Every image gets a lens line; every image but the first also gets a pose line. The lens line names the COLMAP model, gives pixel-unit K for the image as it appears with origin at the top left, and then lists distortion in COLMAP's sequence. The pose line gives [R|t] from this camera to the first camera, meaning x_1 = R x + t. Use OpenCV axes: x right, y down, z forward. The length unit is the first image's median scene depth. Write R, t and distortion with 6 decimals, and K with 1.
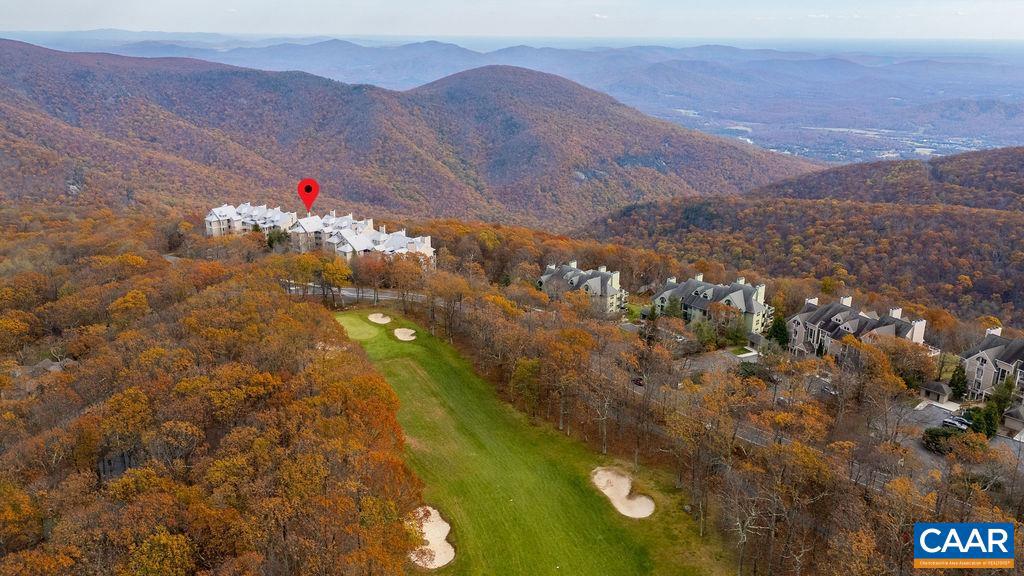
lens RADIAL K [[799.5, 0, 516.3], [0, 799.5, 290.6], [0, 0, 1]] dist [0.106783, -0.136394]
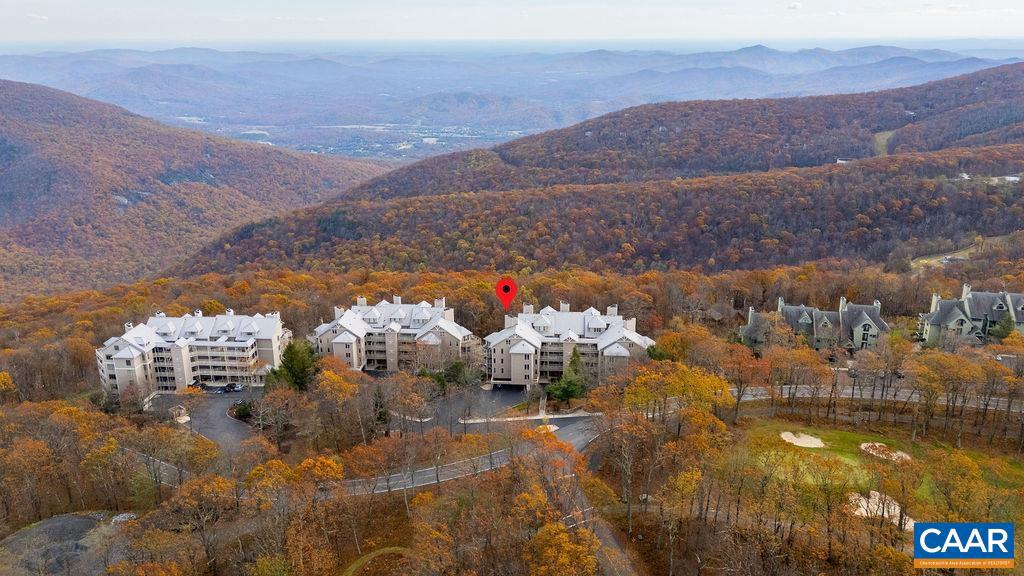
lens RADIAL K [[794.0, 0, 525.9], [0, 794.0, 282.8], [0, 0, 1]] dist [0.098894, -0.120473]
pose [[0.804255, -0.190504, 0.562922, -0.074308], [0.195590, 0.979308, 0.051974, -0.018170], [-0.561175, 0.068302, 0.824874, 0.057513]]
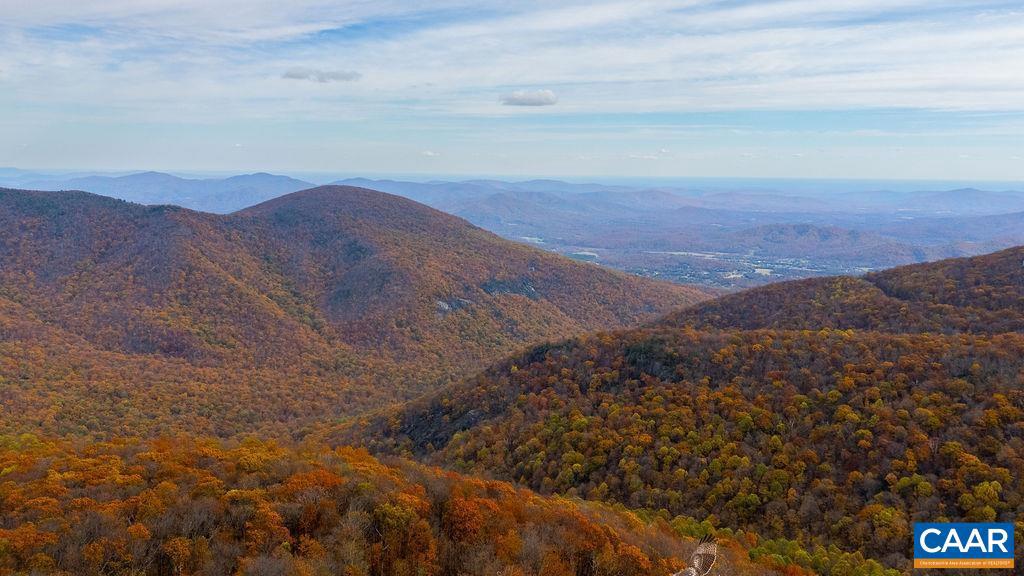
lens RADIAL K [[762.9, 0, 529.8], [0, 762.9, 269.0], [0, 0, 1]] dist [0.092195, -0.110659]
pose [[0.973835, -0.026127, 0.225748, -0.011041], [0.067827, 0.981509, -0.178995, -0.031939], [-0.216897, 0.189623, 0.957601, 0.206923]]
